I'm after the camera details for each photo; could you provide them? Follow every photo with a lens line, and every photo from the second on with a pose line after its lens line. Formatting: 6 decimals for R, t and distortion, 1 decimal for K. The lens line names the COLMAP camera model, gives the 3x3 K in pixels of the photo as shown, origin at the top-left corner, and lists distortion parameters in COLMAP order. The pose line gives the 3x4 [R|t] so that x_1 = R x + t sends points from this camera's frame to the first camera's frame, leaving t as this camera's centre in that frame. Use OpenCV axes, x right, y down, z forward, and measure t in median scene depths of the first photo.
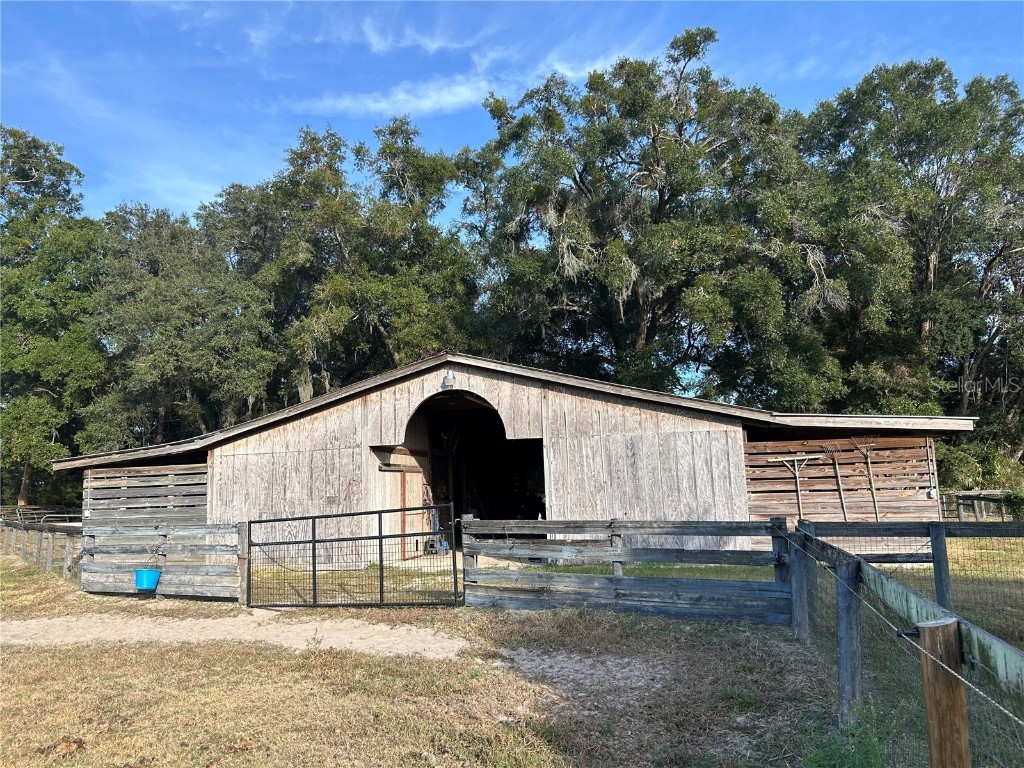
lens RADIAL K [[771.5, 0, 503.5], [0, 771.5, 383.3], [0, 0, 1]] dist [0.051268, -0.059985]
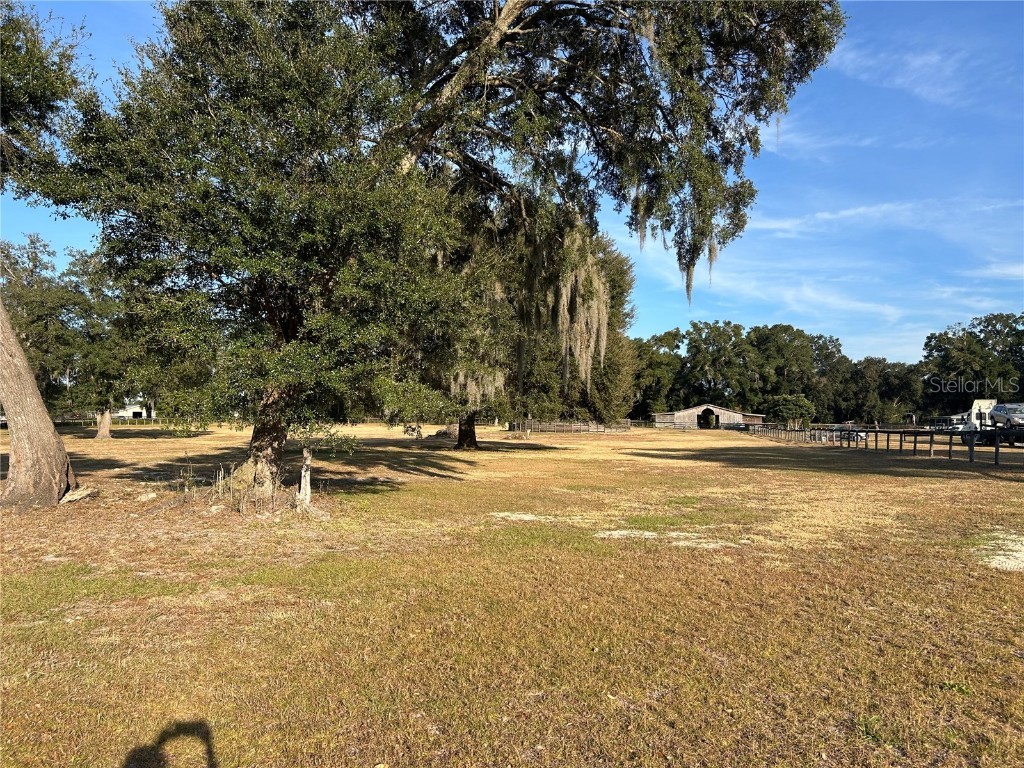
lens RADIAL K [[771.5, 0, 509.3], [0, 771.5, 387.8], [0, 0, 1]] dist [0.051268, -0.059985]
pose [[0.998618, 0.039283, 0.034920, -2.318347], [-0.042599, 0.994084, 0.099914, -0.882827], [-0.030788, -0.101264, 0.994383, -6.678897]]
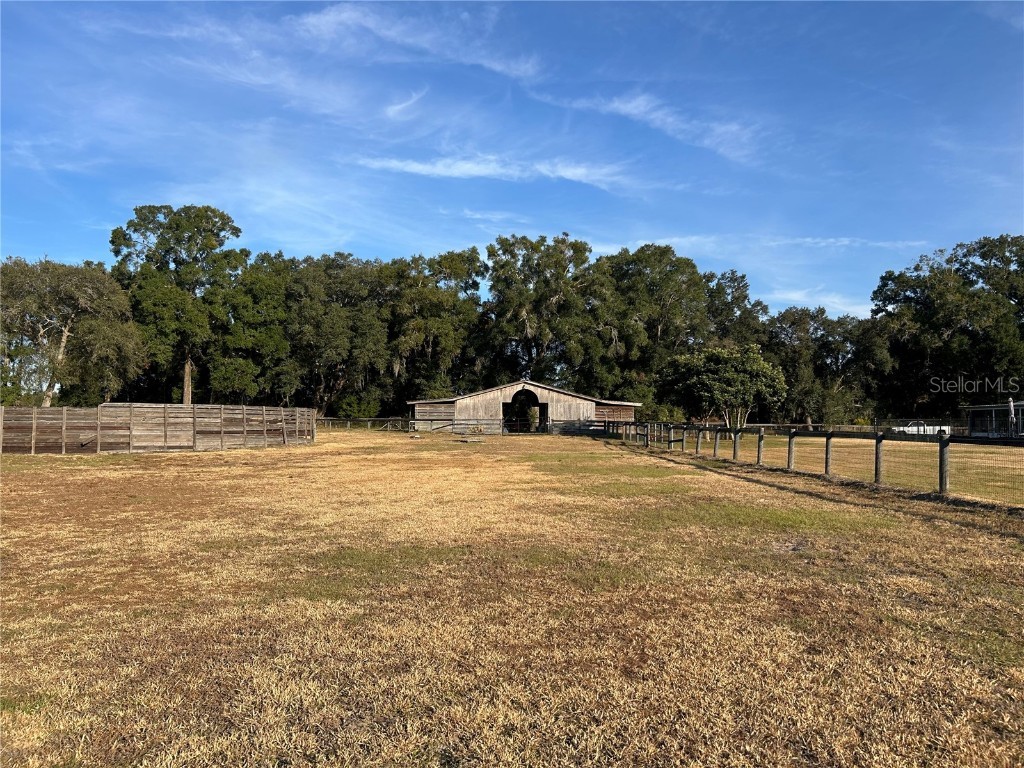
lens RADIAL K [[771.5, 0, 513.7], [0, 771.5, 385.2], [0, 0, 1]] dist [0.051268, -0.059985]
pose [[0.963883, 0.049898, 0.261610, -1.053293], [-0.073247, 0.994078, 0.080270, -0.294887], [-0.256055, -0.096533, 0.961830, -2.524456]]
